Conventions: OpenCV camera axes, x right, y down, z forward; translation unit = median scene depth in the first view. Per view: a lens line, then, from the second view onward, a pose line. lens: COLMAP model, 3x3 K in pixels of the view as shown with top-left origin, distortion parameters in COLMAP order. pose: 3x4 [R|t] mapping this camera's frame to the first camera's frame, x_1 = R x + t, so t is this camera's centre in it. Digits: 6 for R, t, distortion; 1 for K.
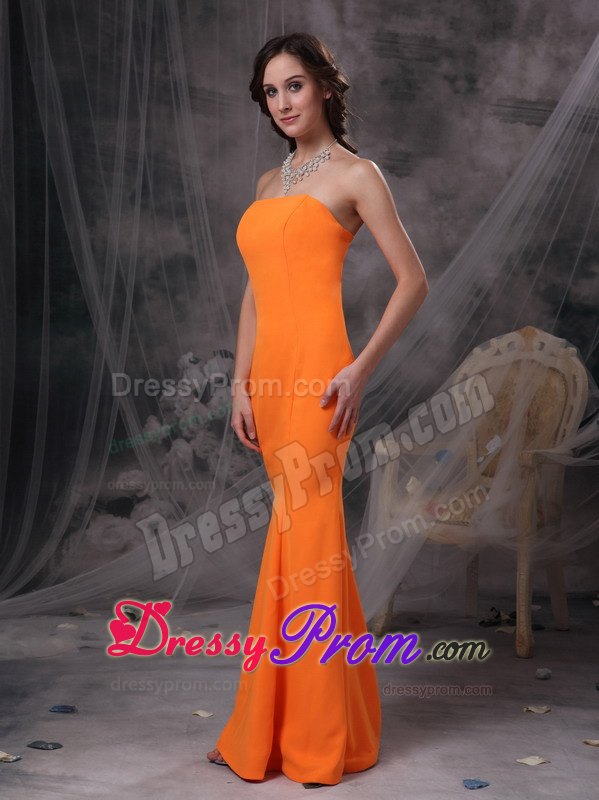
lens RADIAL K [[1799.7, 0, 343.6], [0, 1799.7, 376.5], [0, 0, 1]] dist [0.150634, 0.000000]
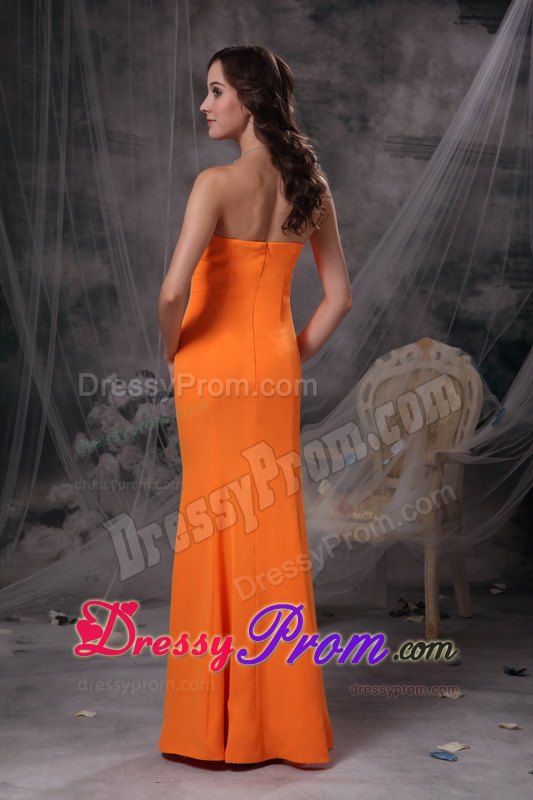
lens RADIAL K [[1470.4, 0, 315.3], [0, 1470.4, 379.2], [0, 0, 1]] dist [0.078696, 0.000000]
pose [[0.998580, -0.030200, 0.043889, -0.003034], [0.031102, 0.999316, -0.020019, 0.011645], [-0.043254, 0.021356, 0.998836, 0.108751]]
